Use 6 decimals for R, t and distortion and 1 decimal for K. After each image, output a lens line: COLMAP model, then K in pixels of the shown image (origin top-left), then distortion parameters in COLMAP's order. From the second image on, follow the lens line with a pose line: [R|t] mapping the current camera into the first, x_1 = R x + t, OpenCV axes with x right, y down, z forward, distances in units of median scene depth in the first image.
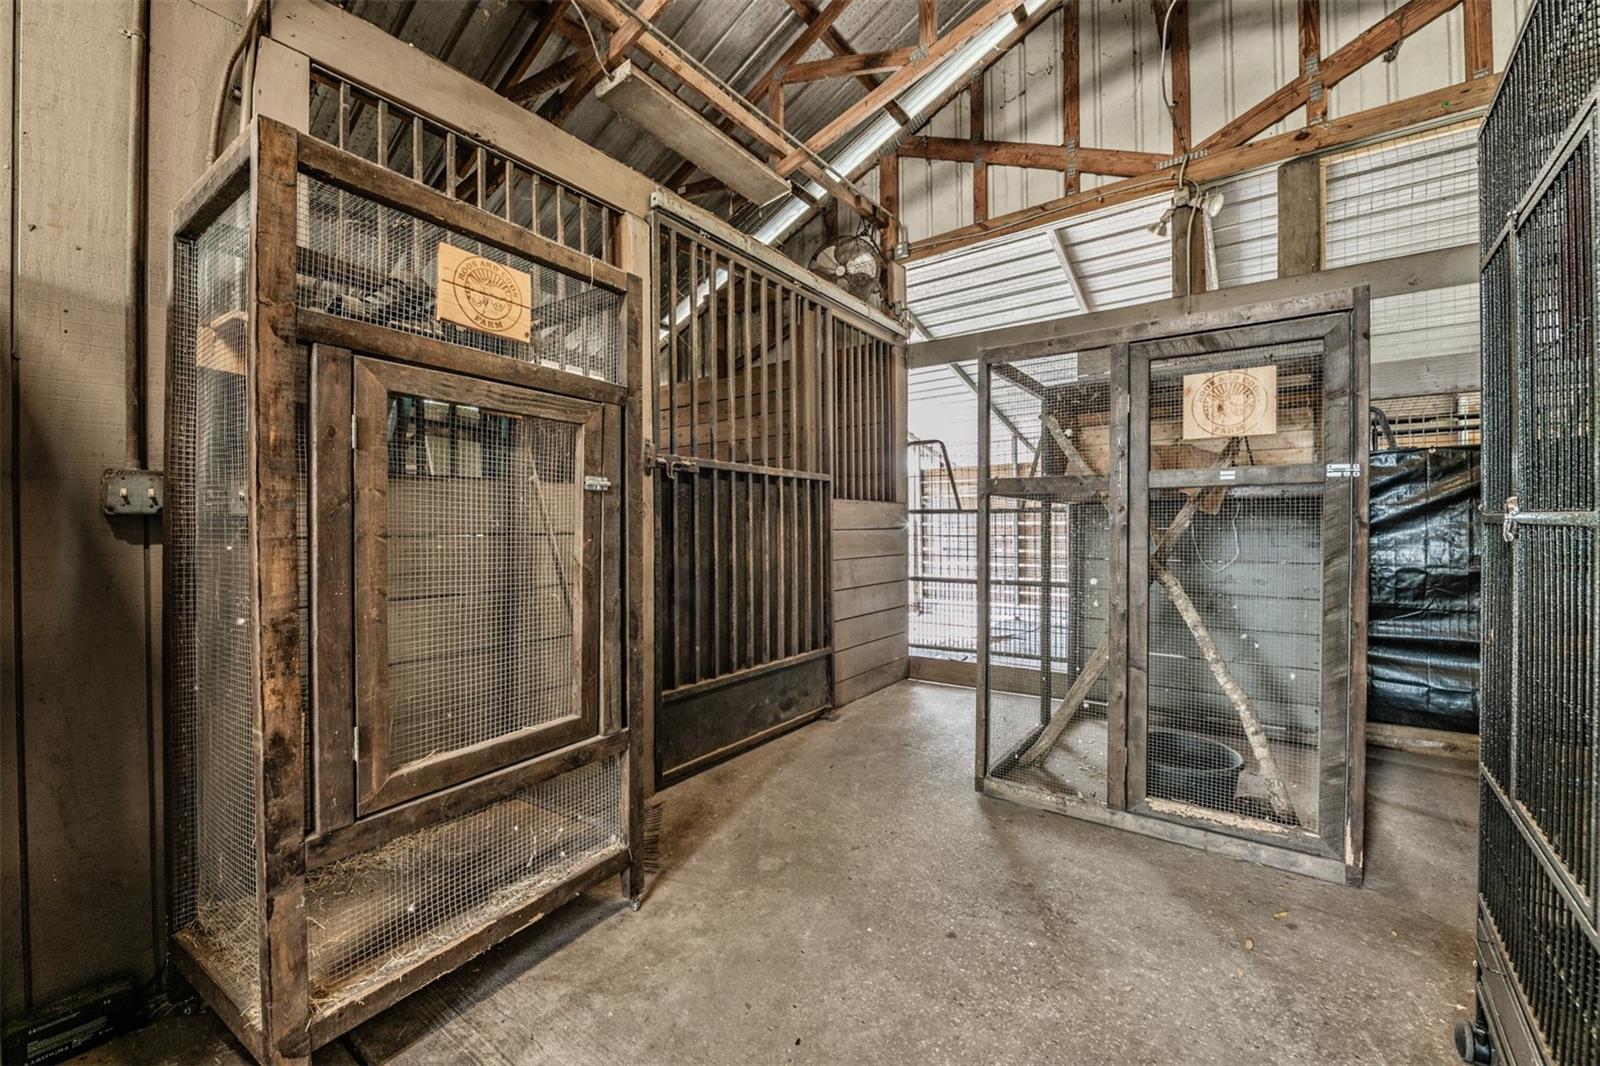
lens RADIAL K [[641.1, 0, 811.0], [0, 641.1, 529.8], [0, 0, 1]] dist [-0.008234, -0.002187]
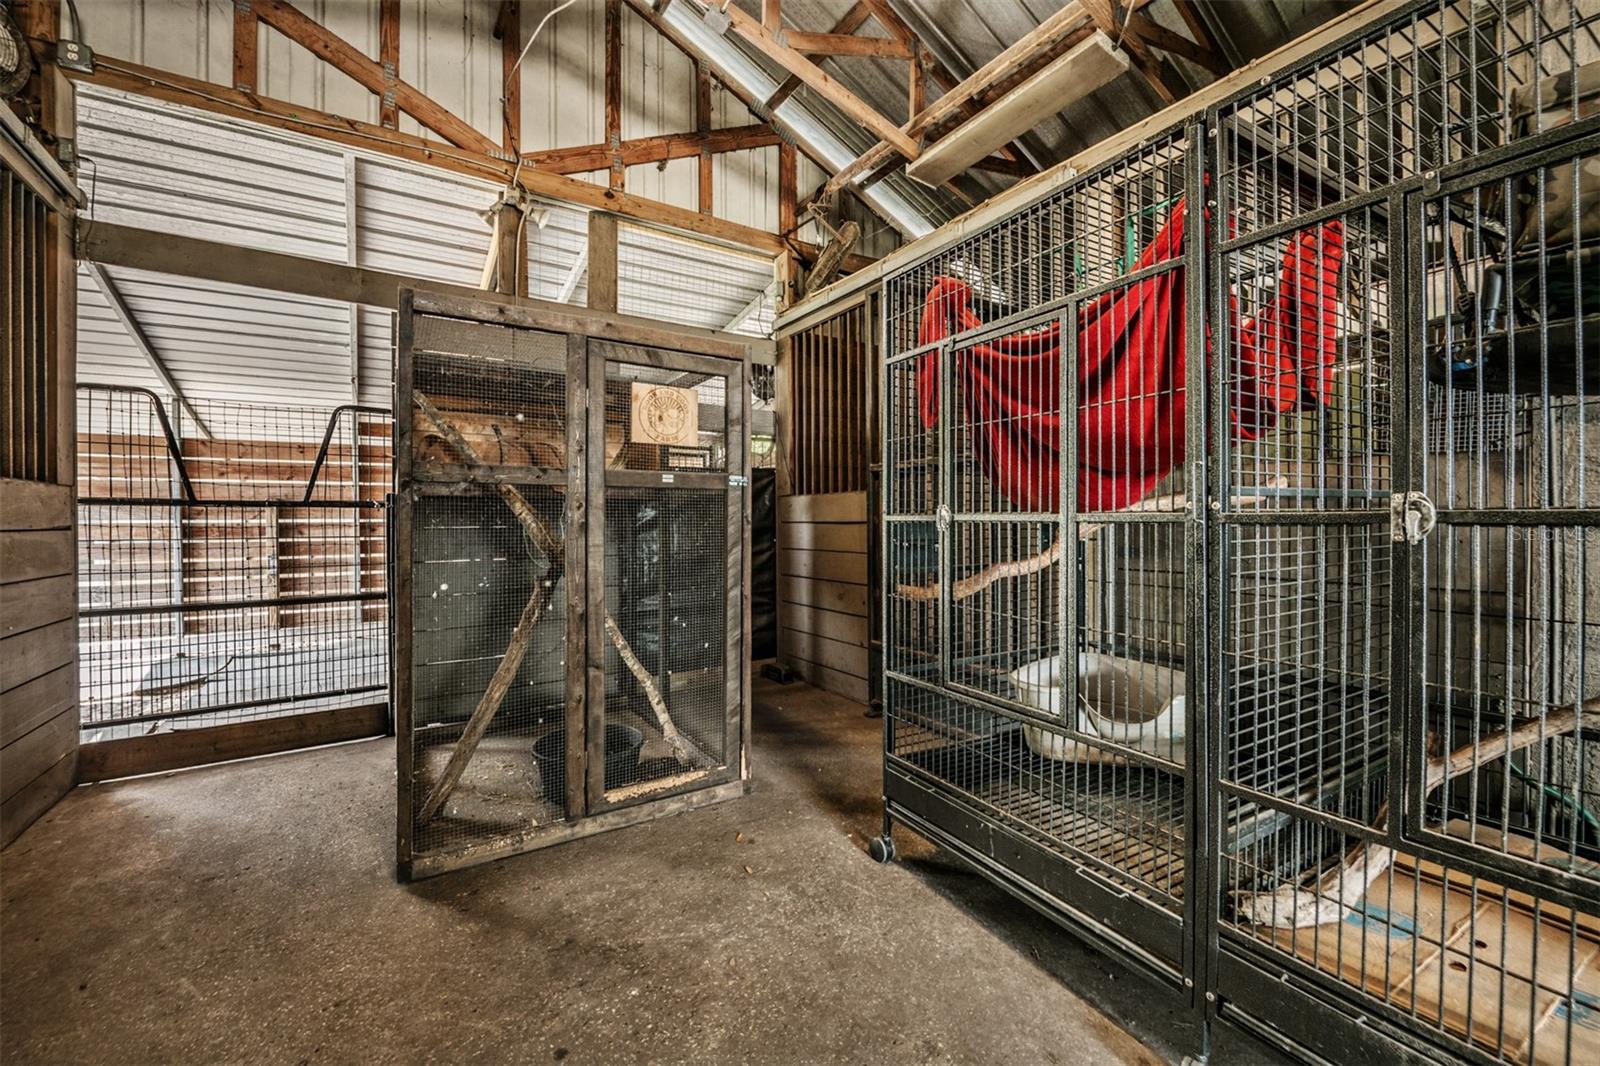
lens RADIAL K [[641.1, 0, 804.2], [0, 641.1, 522.4], [0, 0, 1]] dist [-0.008234, -0.002187]
pose [[0.360430, 0.001317, 0.932785, -0.191991], [0.008542, 0.999952, -0.004713, -0.000018], [-0.932747, 0.009667, 0.360401, 0.218270]]
